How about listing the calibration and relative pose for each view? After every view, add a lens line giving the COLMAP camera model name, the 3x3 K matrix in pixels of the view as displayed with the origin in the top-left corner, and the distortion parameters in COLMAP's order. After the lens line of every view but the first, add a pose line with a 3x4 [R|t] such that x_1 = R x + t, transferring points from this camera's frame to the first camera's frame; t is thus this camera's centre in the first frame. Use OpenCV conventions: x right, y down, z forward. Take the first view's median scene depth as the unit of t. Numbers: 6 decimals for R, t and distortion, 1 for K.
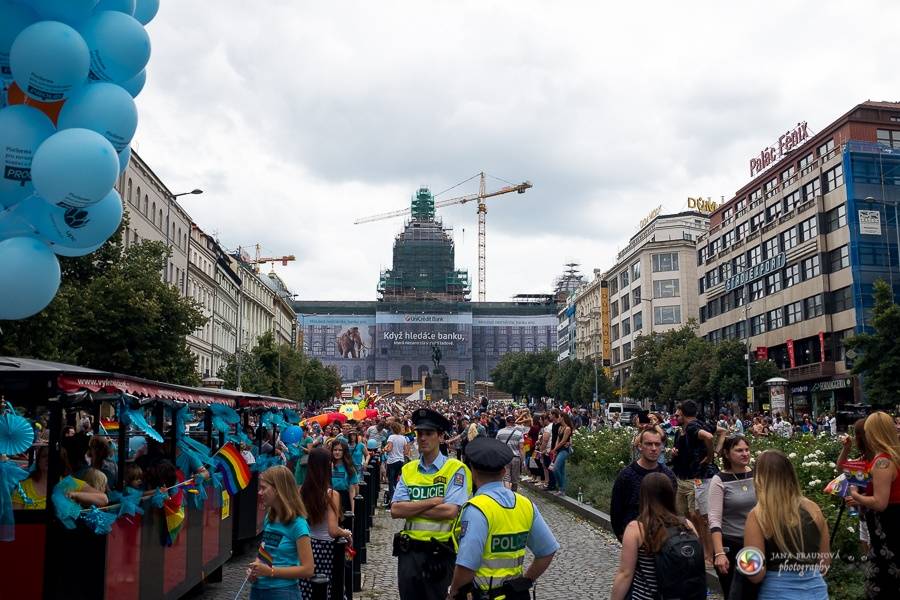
lens RADIAL K [[897.7, 0, 450.8], [0, 897.7, 299.5], [0, 0, 1]] dist [-0.153535, 0.000000]
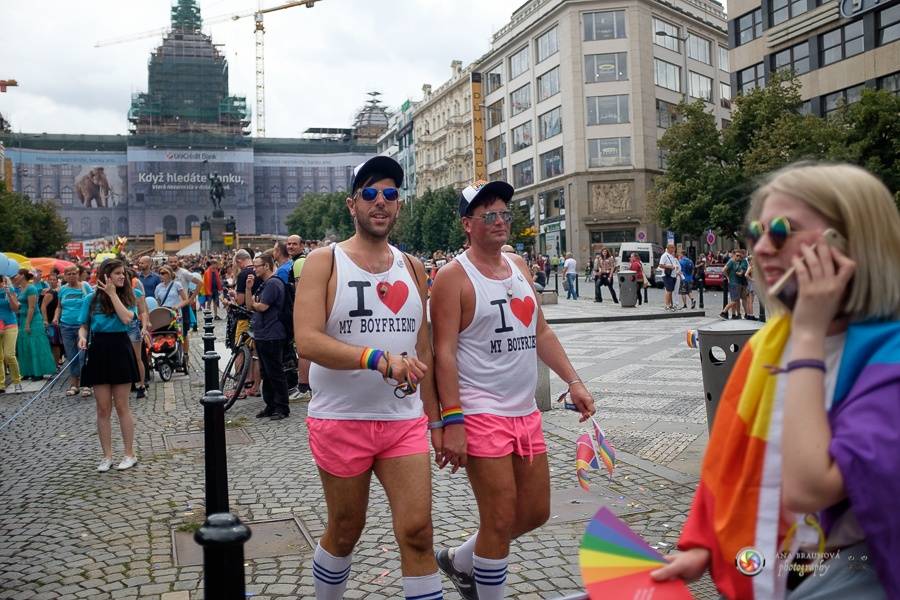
lens RADIAL K [[865.5, 0, 449.0], [0, 865.5, 301.6], [0, 0, 1]] dist [-0.090851, 0.000000]
pose [[0.964609, -0.029979, 0.261974, -0.012190], [-0.011797, 0.987615, 0.156453, 0.027035], [-0.263420, -0.154006, 0.952309, 0.205928]]
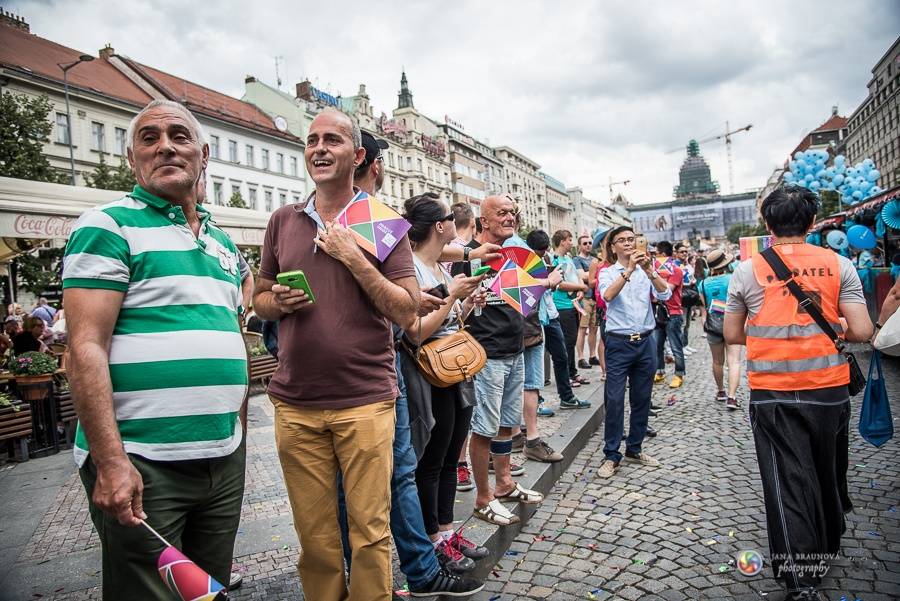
lens RADIAL K [[687.2, 0, 452.1], [0, 687.2, 300.4], [0, 0, 1]] dist [-0.073145, 0.041856]
pose [[0.906379, -0.057333, -0.418558, 0.100644], [0.134875, 0.978171, 0.158082, -0.091659], [0.400358, -0.199735, 0.894326, -0.646844]]
